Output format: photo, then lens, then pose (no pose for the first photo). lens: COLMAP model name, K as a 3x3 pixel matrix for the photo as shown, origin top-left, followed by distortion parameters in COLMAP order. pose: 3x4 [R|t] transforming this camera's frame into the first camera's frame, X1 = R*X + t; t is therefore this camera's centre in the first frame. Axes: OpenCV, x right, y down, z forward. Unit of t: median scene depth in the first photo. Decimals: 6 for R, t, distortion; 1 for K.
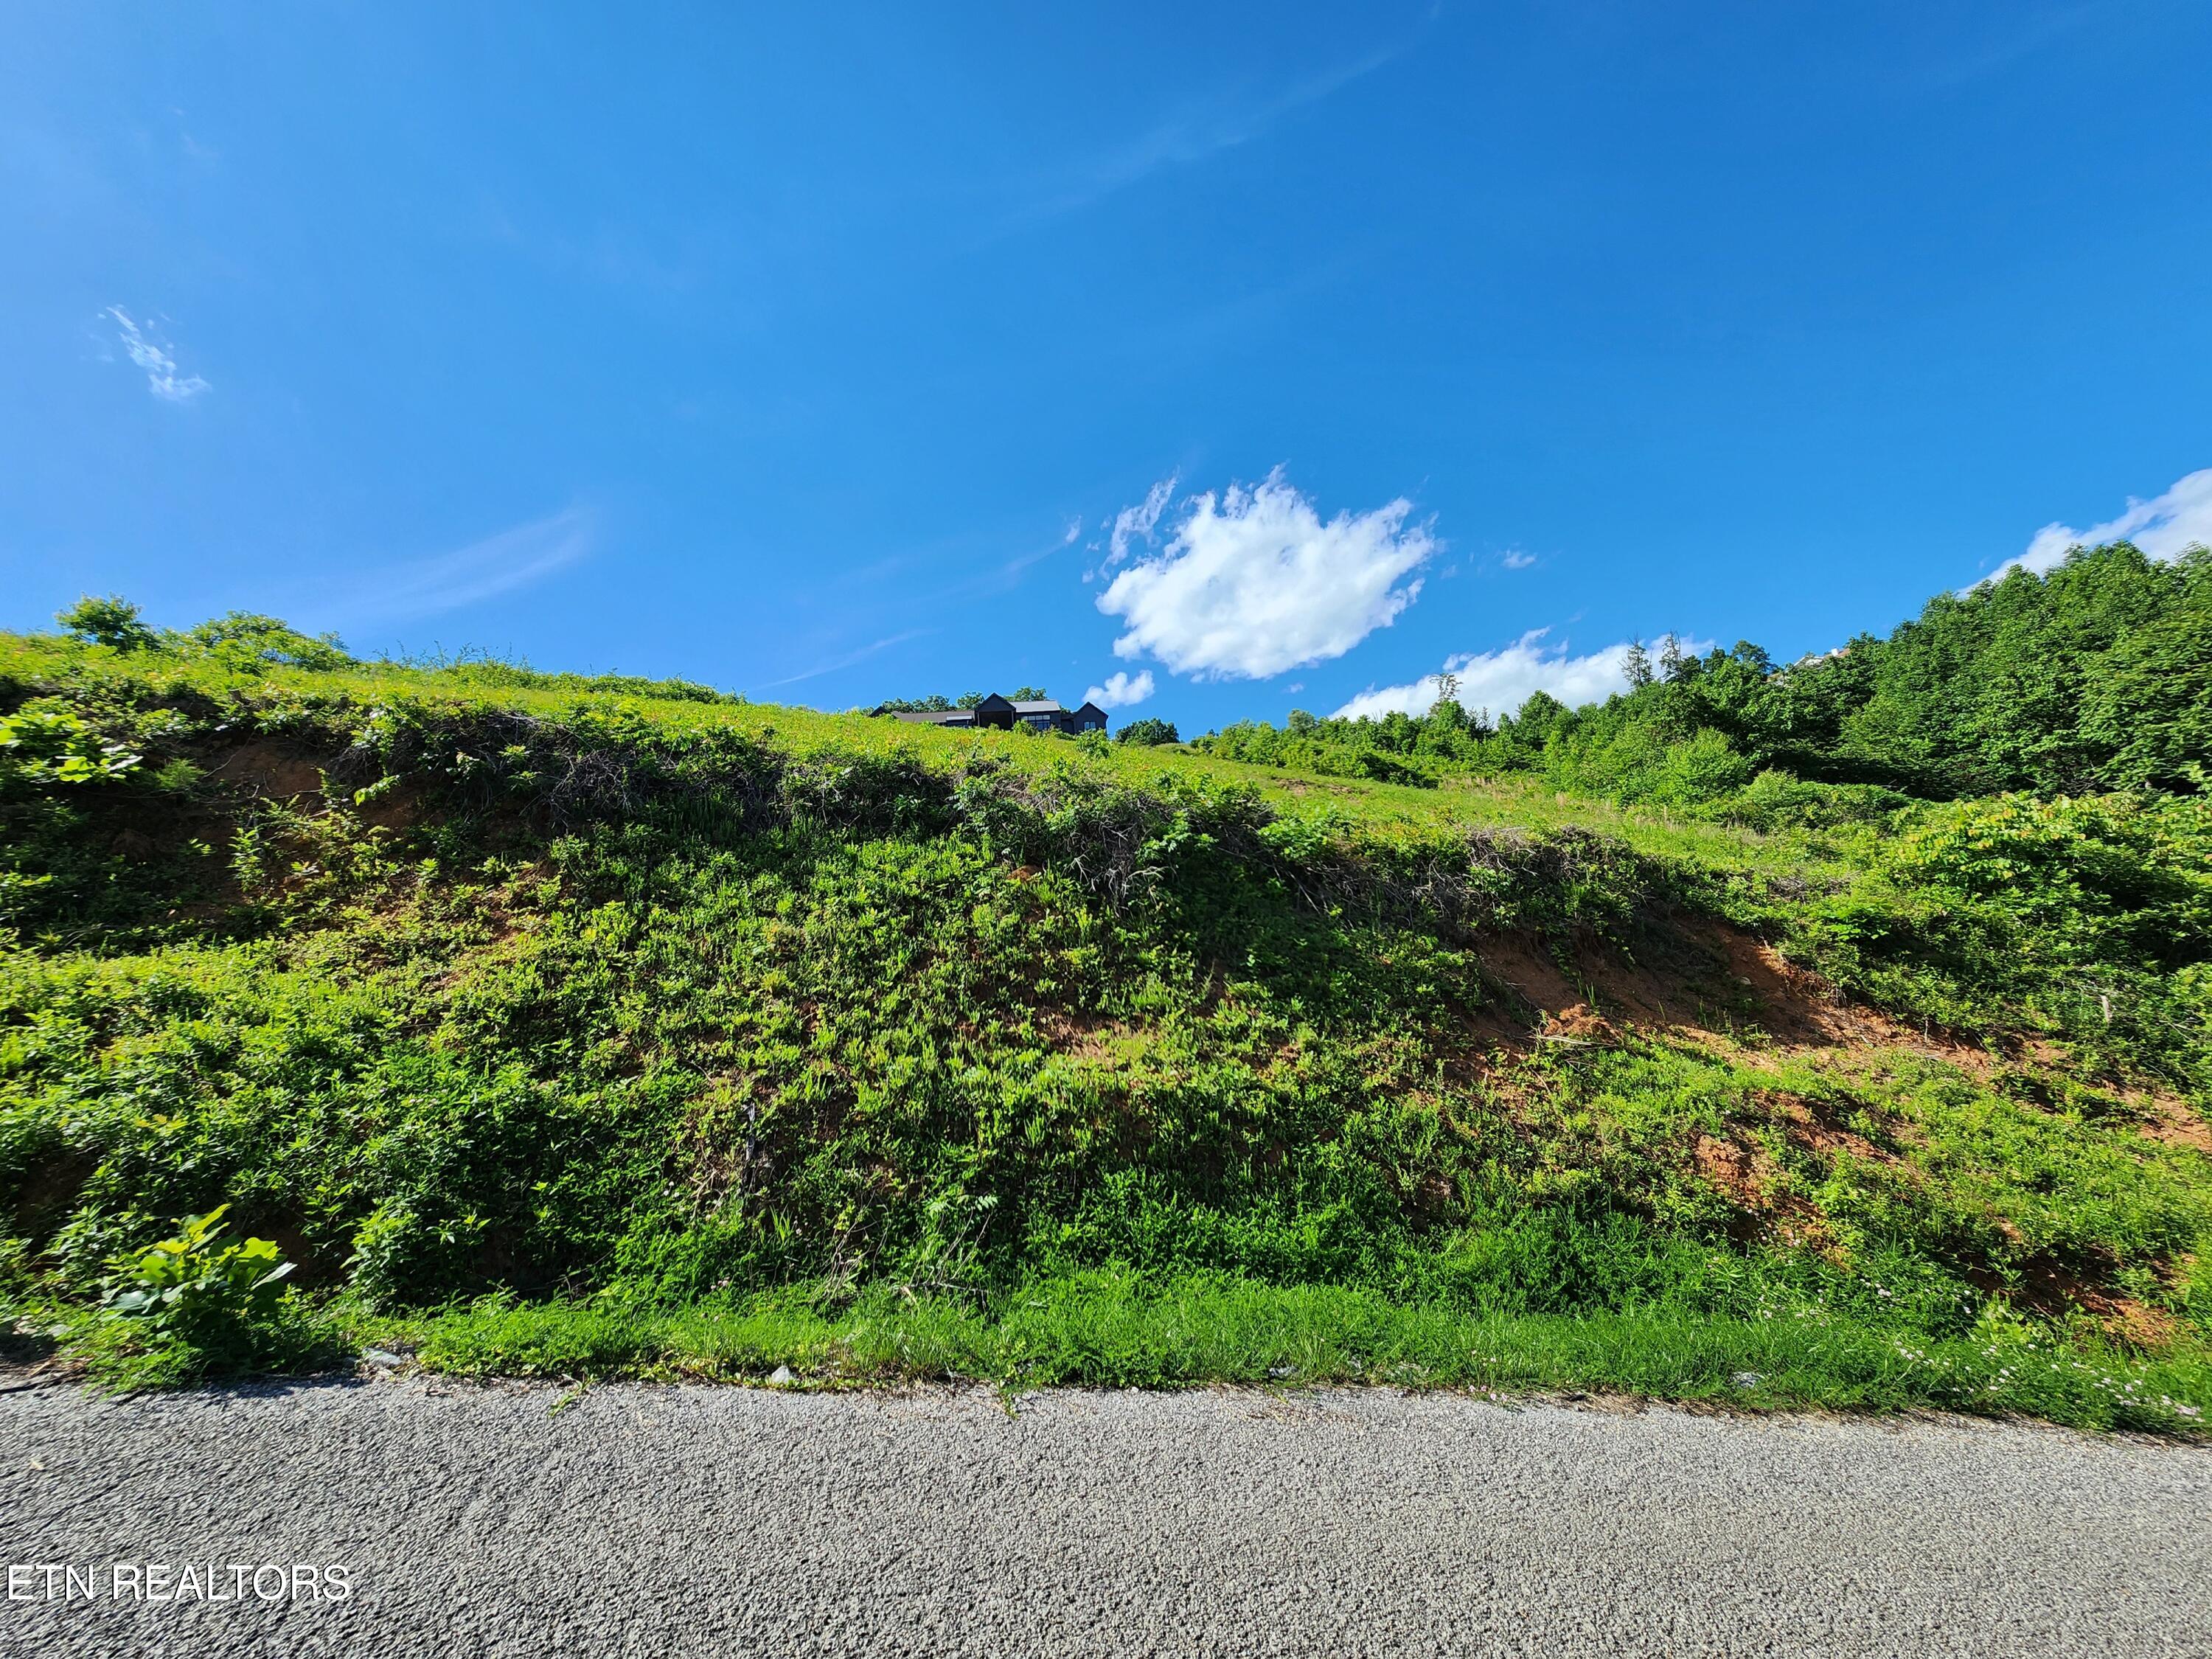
lens RADIAL K [[892.5, 0, 1106.0], [0, 892.5, 829.5], [0, 0, 1]] dist [0.002557, 0.000126]
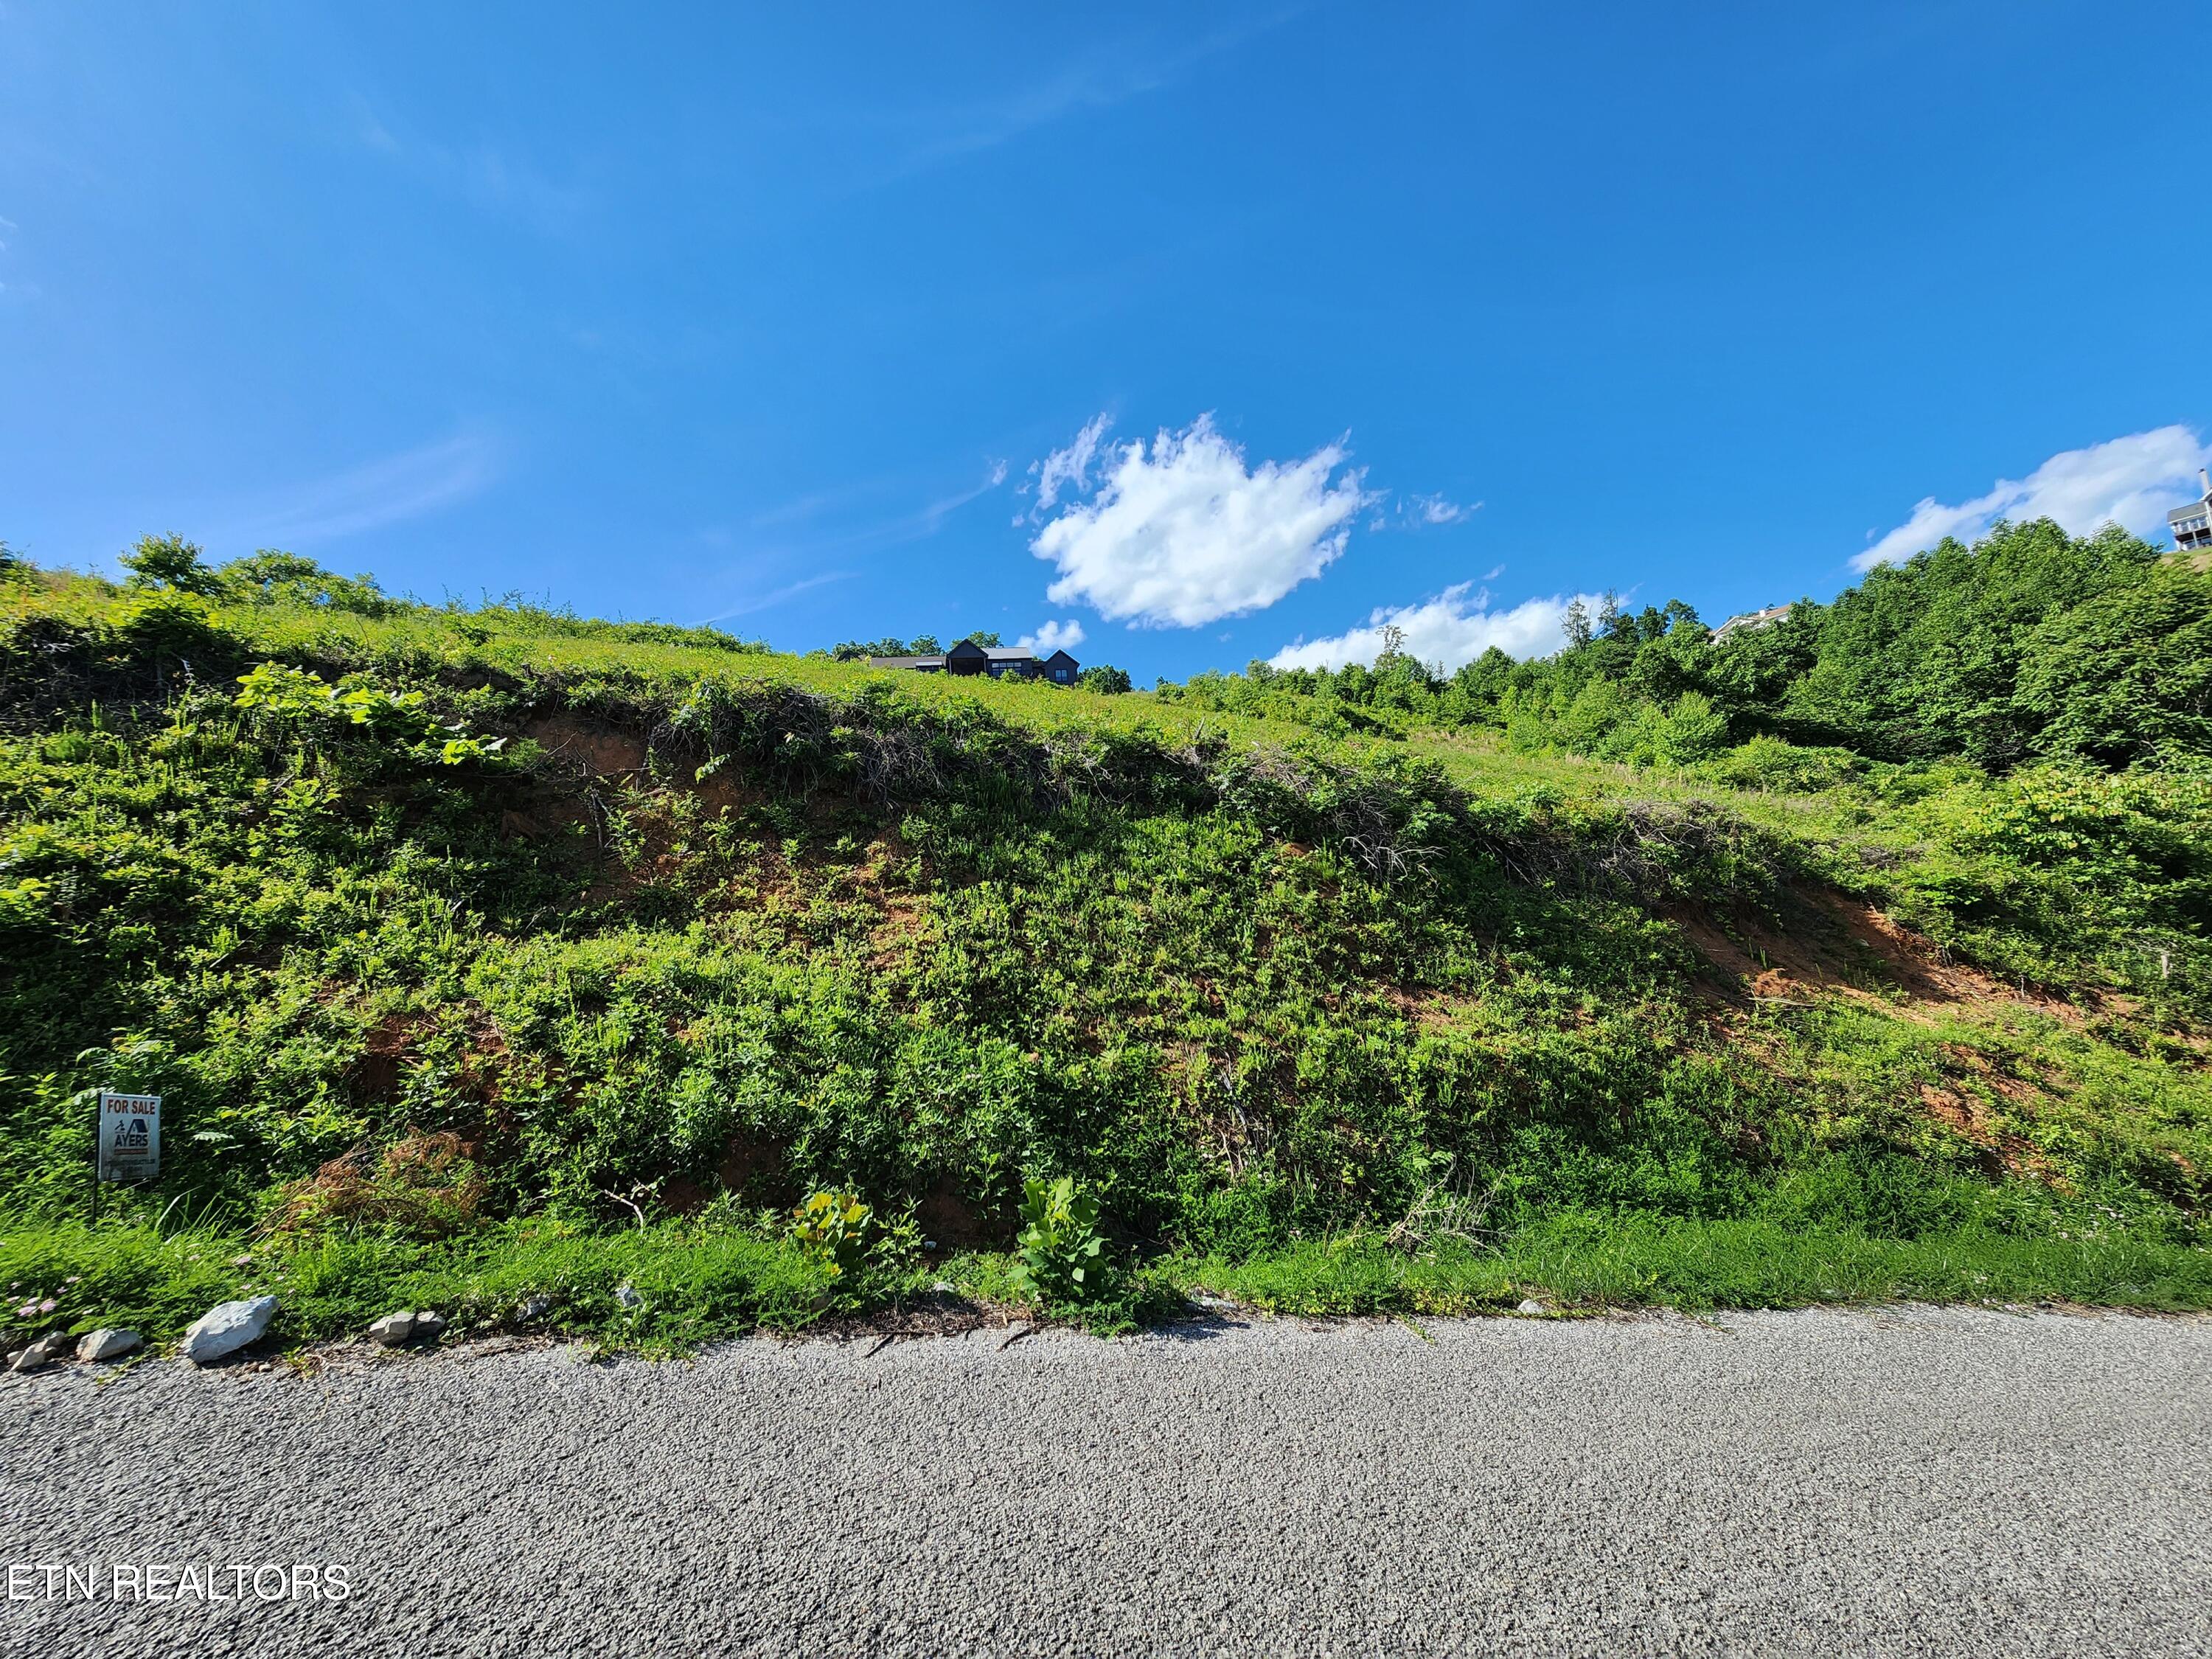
lens RADIAL K [[892.2, 0, 1106.0], [0, 892.2, 829.5], [0, 0, 1]] dist [-0.000120, 0.000322]
pose [[0.997784, 0.005953, 0.066266, -0.289822], [-0.009957, 0.998133, 0.060255, -0.027860], [-0.065784, -0.060781, 0.995981, -0.033872]]
